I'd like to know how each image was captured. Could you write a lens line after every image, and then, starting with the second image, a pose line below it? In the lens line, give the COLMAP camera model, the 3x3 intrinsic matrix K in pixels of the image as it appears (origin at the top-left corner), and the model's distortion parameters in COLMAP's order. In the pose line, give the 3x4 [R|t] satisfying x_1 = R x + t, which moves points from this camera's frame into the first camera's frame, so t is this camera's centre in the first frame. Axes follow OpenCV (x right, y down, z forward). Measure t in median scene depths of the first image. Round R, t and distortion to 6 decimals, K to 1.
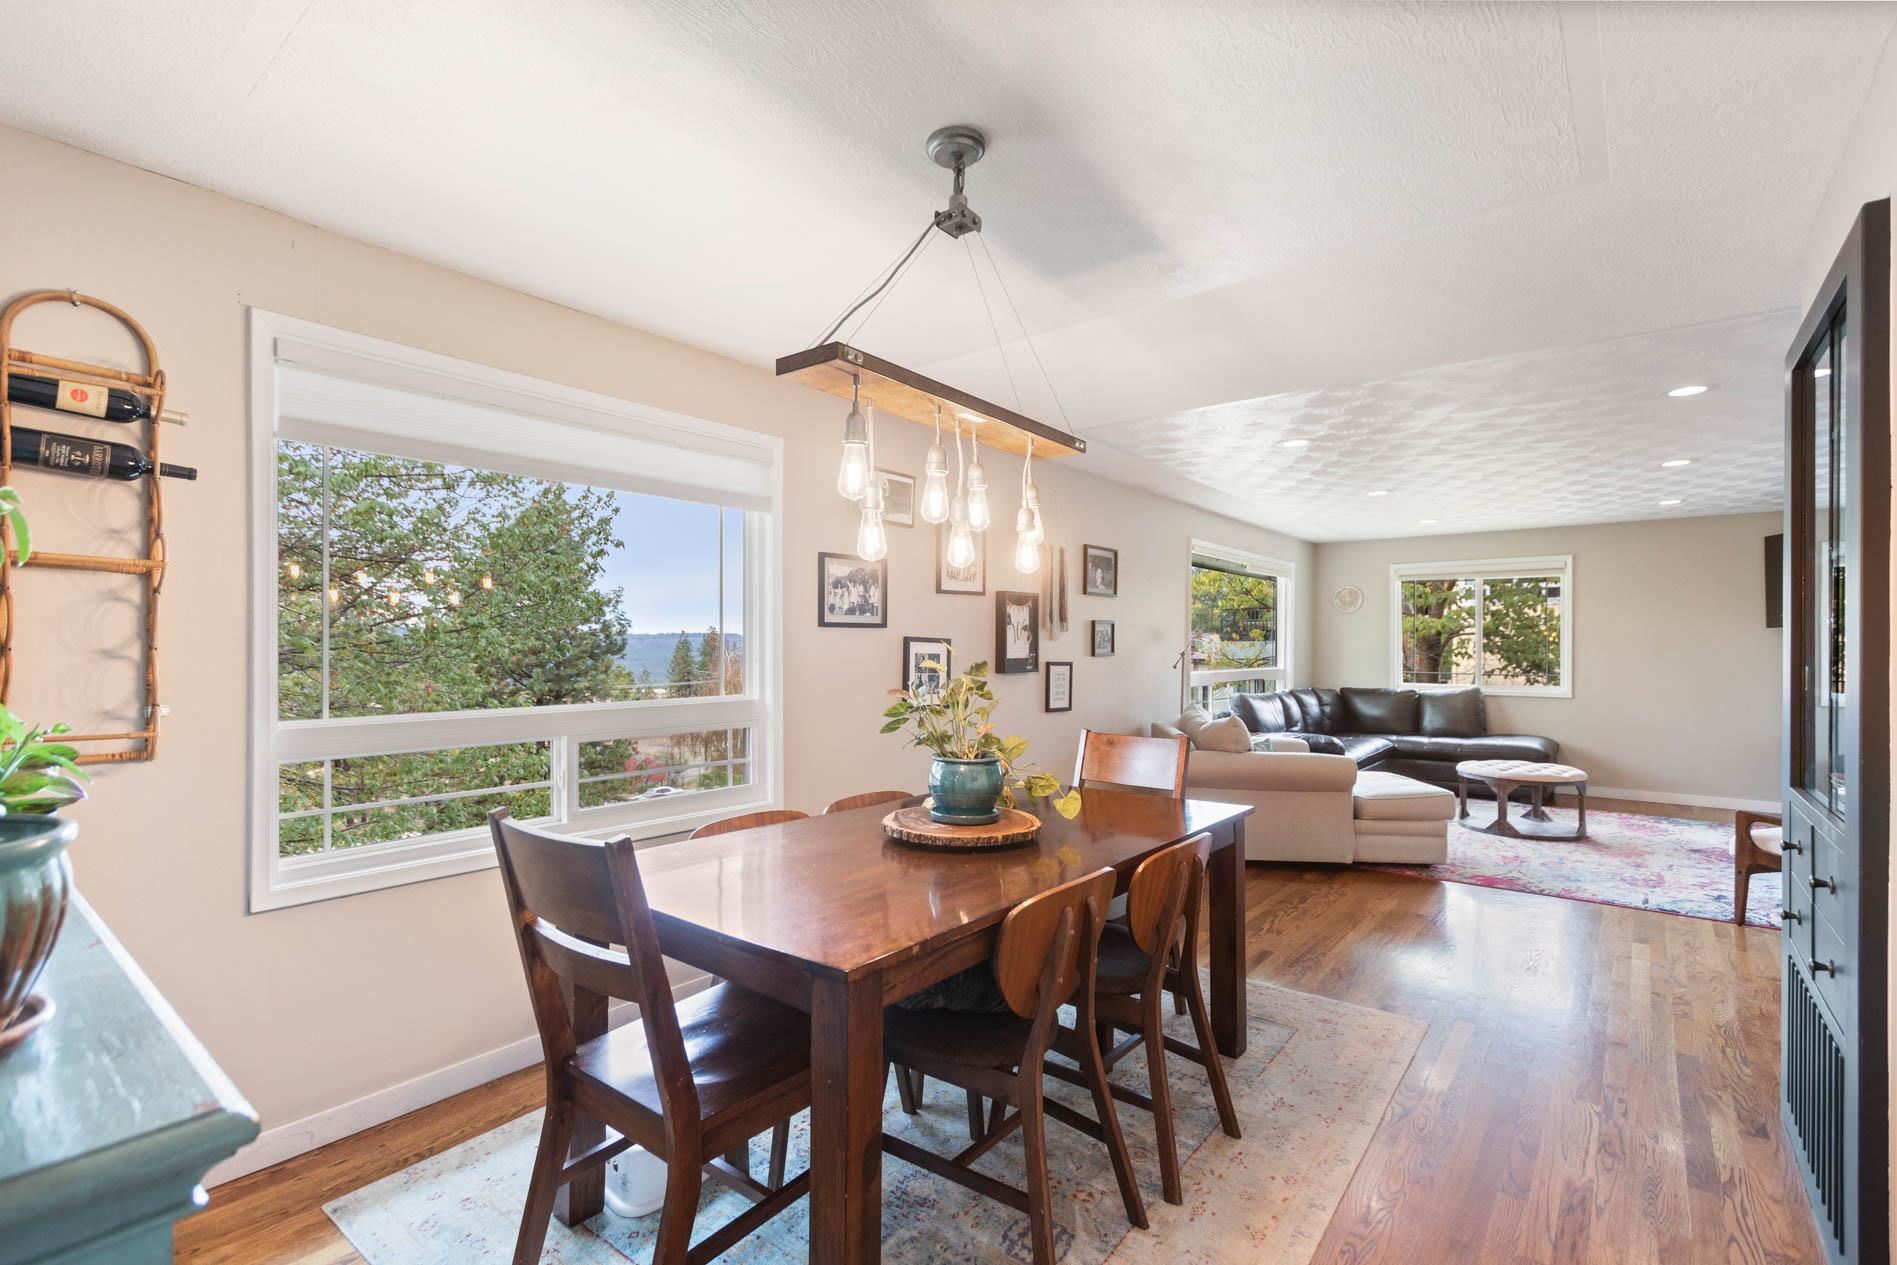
lens RADIAL K [[871.1, 0, 920.5], [0, 871.1, 645.8], [0, 0, 1]] dist [0.000195, -0.000550]
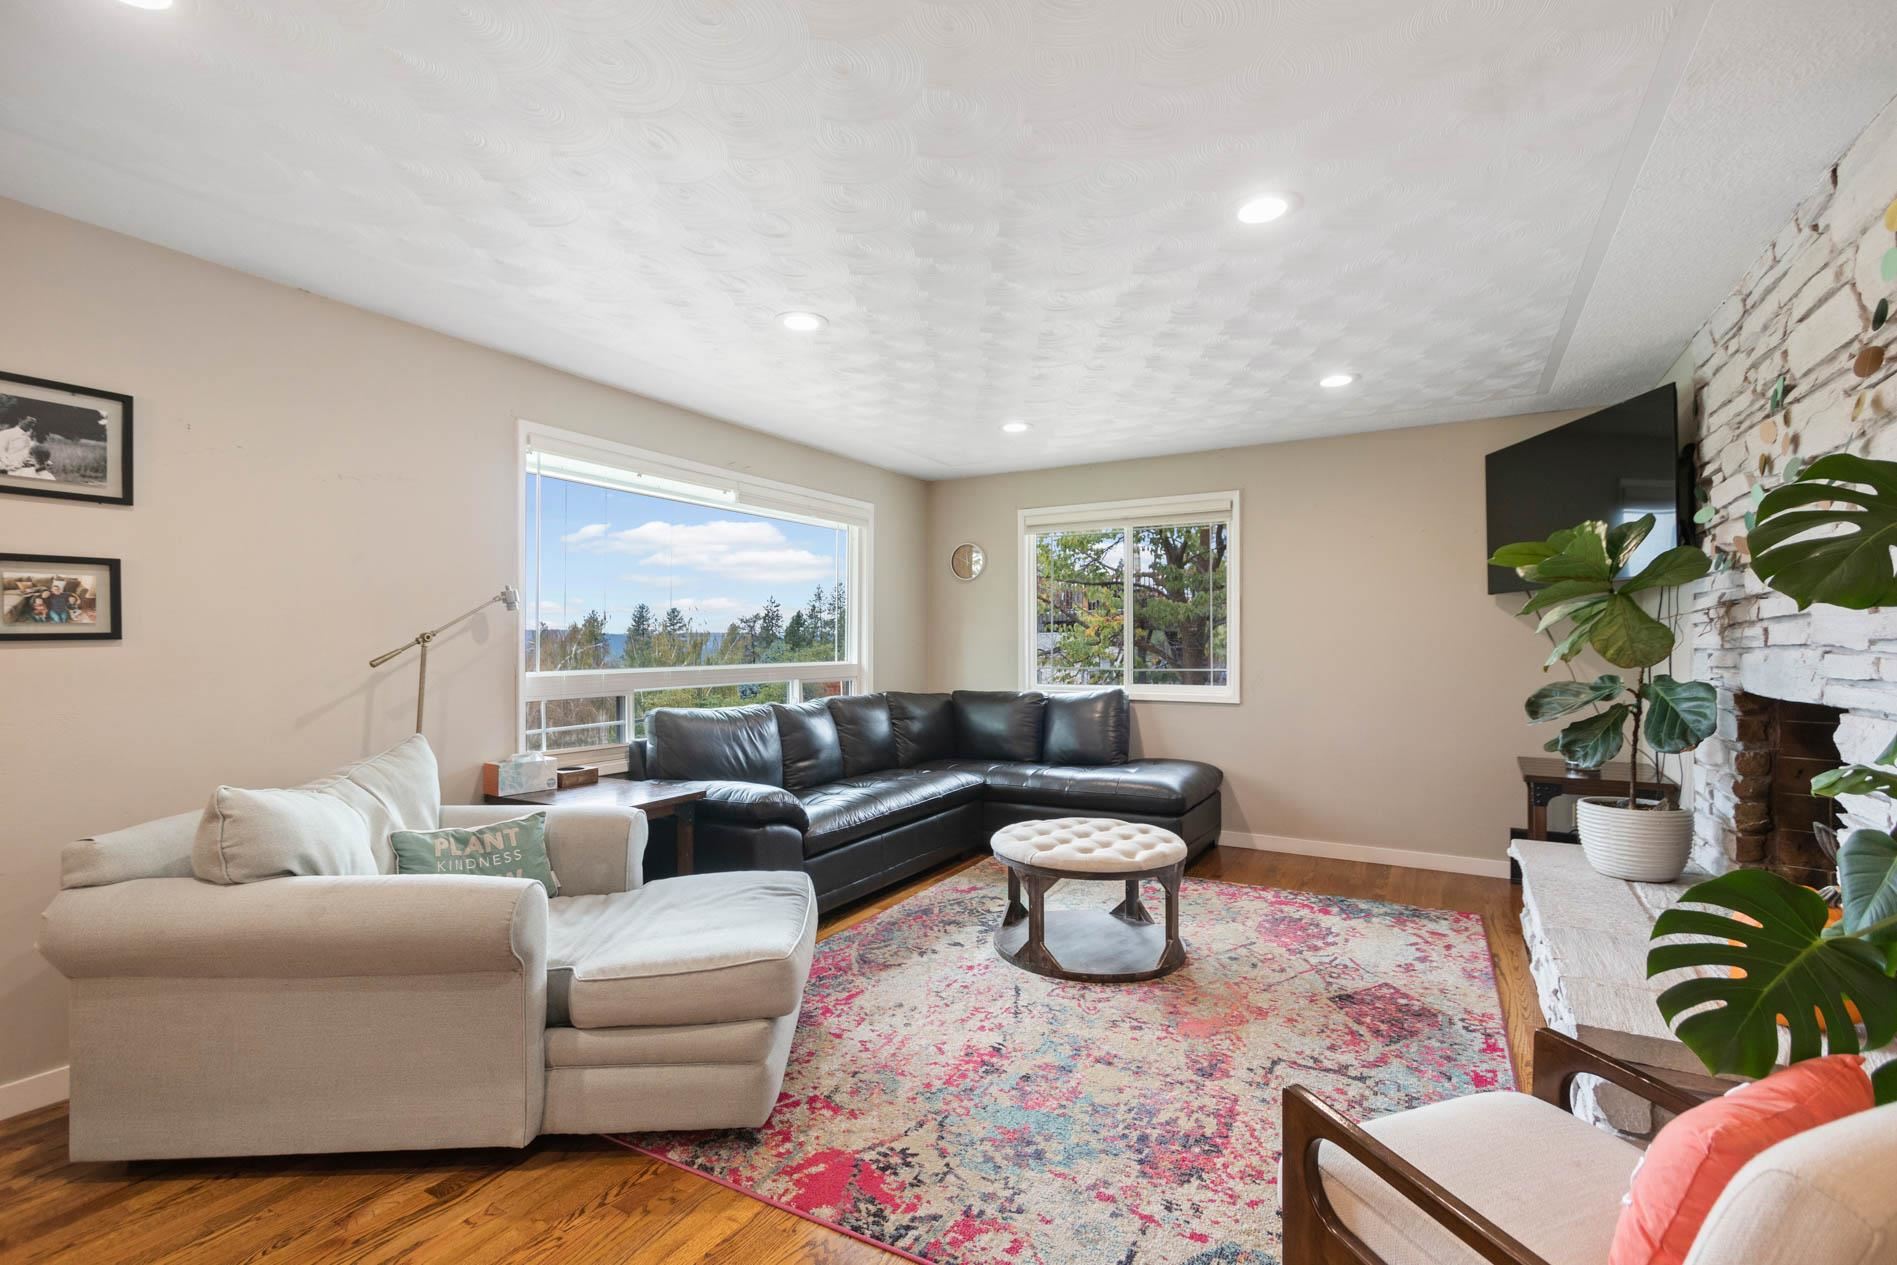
lens RADIAL K [[871.1, 0, 948.1], [0, 871.1, 641.8], [0, 0, 1]] dist [0.000195, -0.000550]
pose [[0.985937, -0.005406, 0.167032, 0.408097], [0.005796, 0.999981, -0.001848, 0.011744], [-0.167019, 0.002790, 0.985950, 0.373295]]
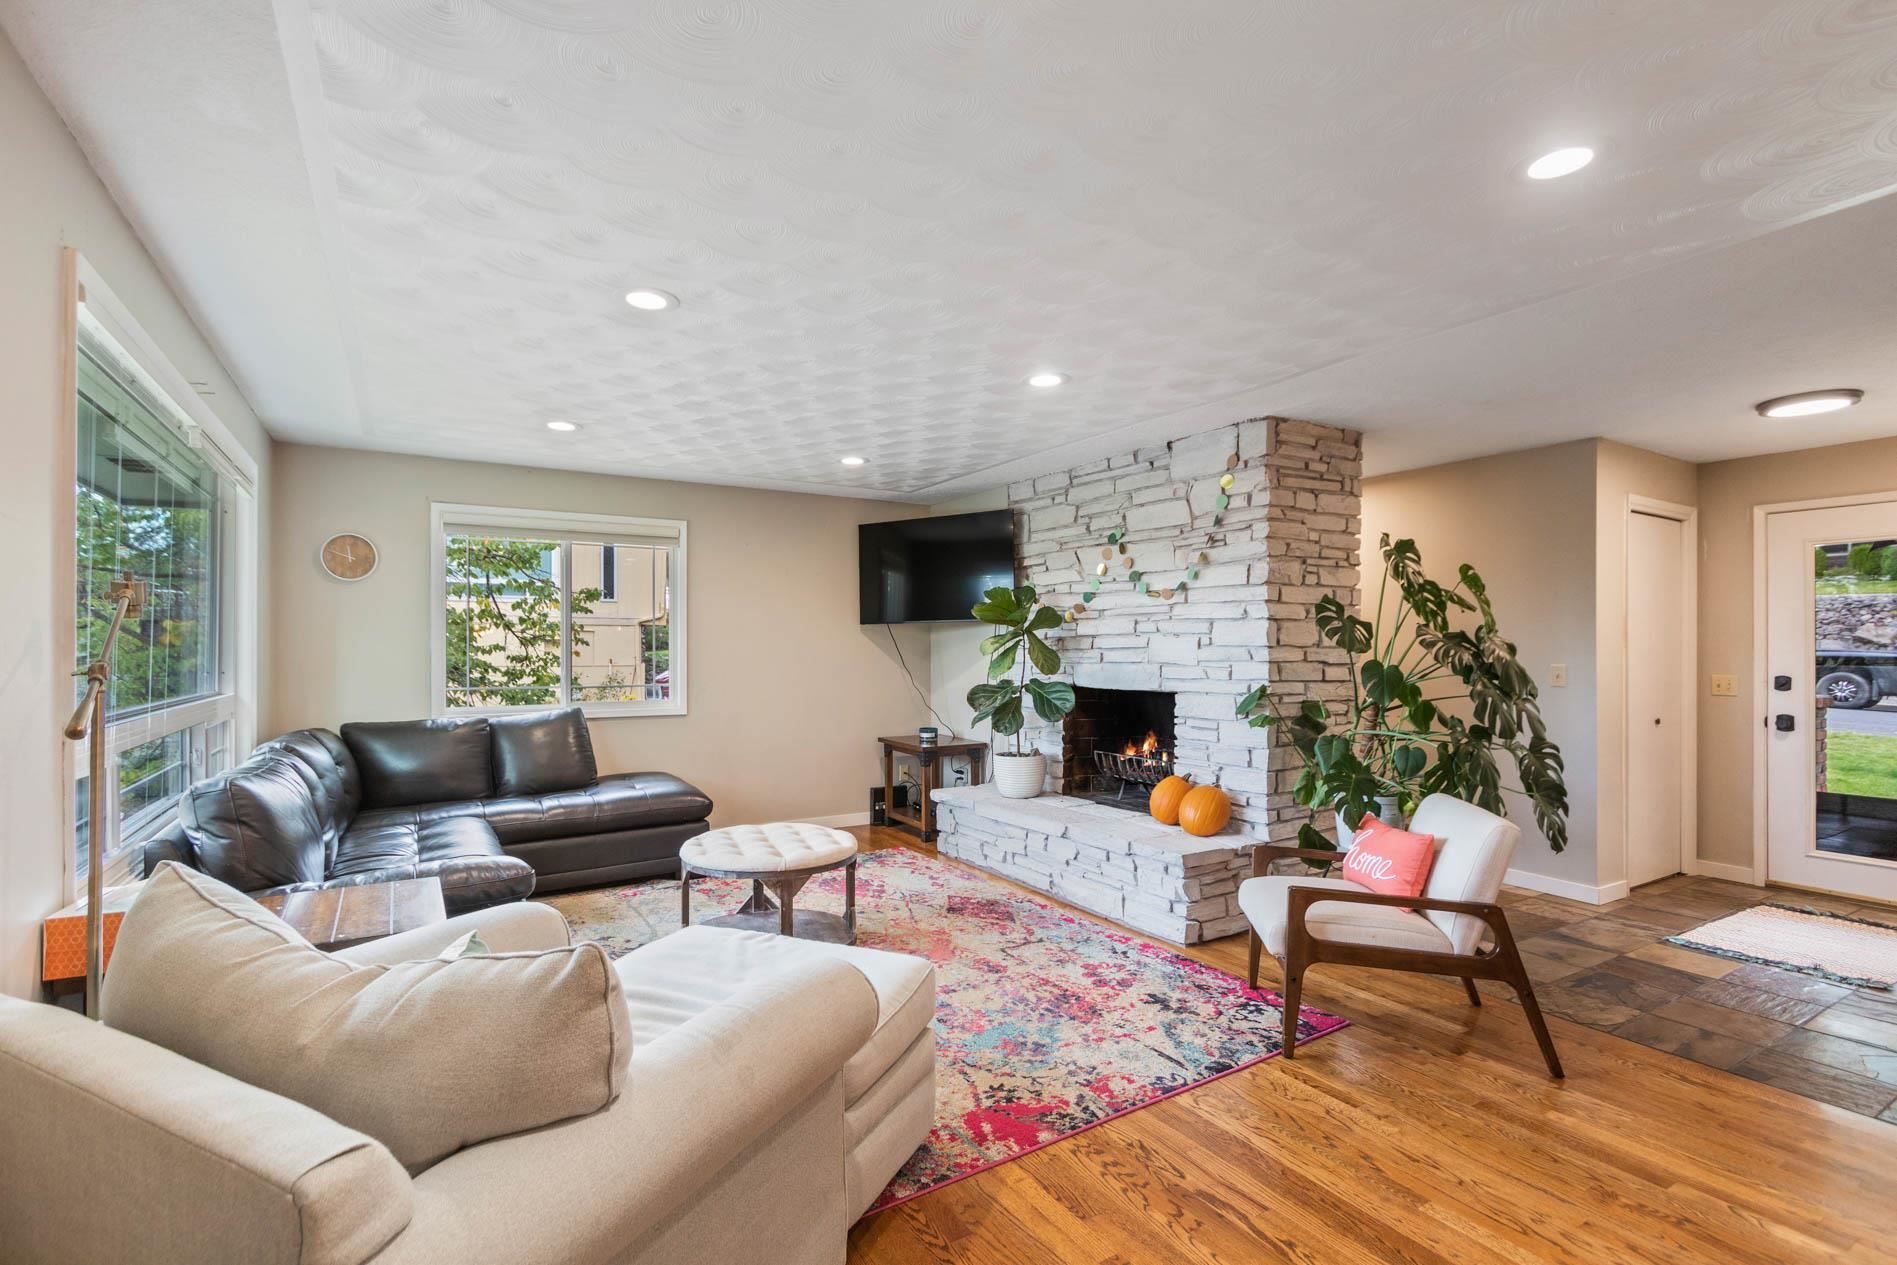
lens RADIAL K [[871.1, 0, 919.1], [0, 871.1, 637.4], [0, 0, 1]] dist [0.000195, -0.000550]
pose [[0.326809, 0.007327, 0.945062, 0.114833], [0.004179, 0.999949, -0.009198, 0.002065], [-0.945081, 0.006955, 0.326761, 0.562584]]
